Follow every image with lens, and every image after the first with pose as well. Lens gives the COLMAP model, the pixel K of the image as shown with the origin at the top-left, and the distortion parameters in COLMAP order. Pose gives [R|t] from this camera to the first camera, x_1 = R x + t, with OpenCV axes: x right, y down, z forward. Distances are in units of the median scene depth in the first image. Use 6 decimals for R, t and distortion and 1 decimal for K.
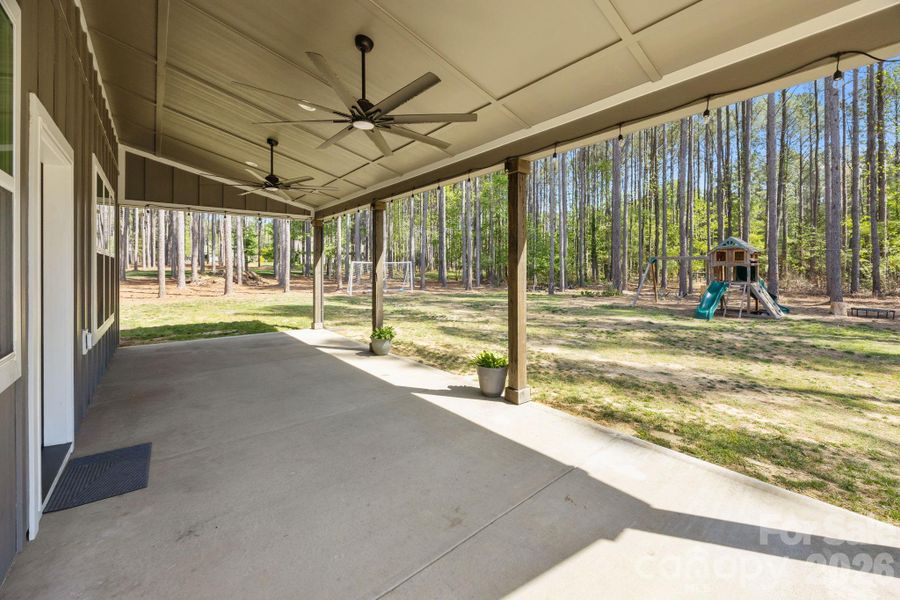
lens RADIAL K [[347.7, 0, 458.4], [0, 347.7, 268.1], [0, 0, 1]] dist [-0.004713, 0.000637]
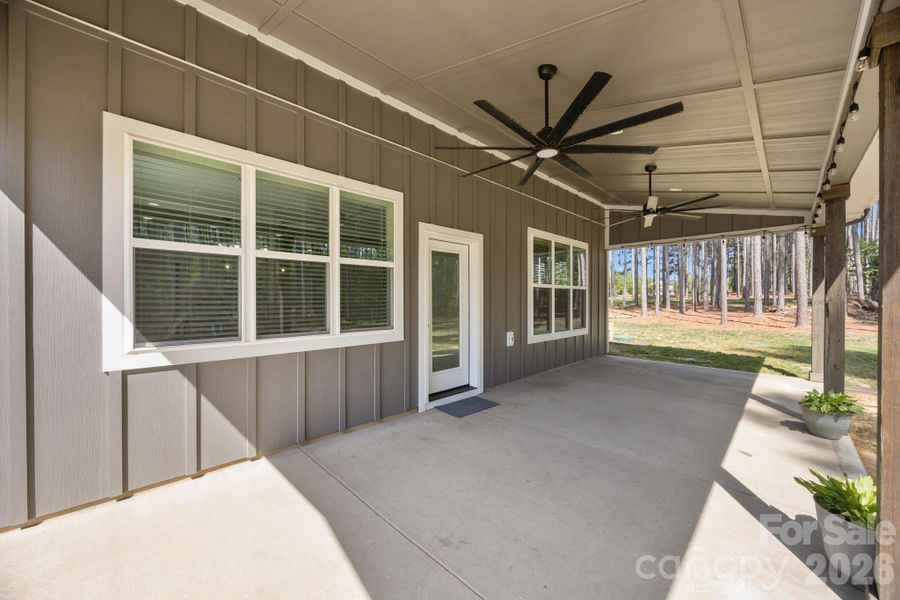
lens RADIAL K [[347.7, 0, 457.1], [0, 347.7, 293.9], [0, 0, 1]] dist [-0.004713, 0.000637]
pose [[0.085241, -0.010704, -0.996303, 0.720909], [0.004867, 0.999935, -0.010327, 0.005014], [0.996348, -0.003969, 0.085288, 0.665410]]
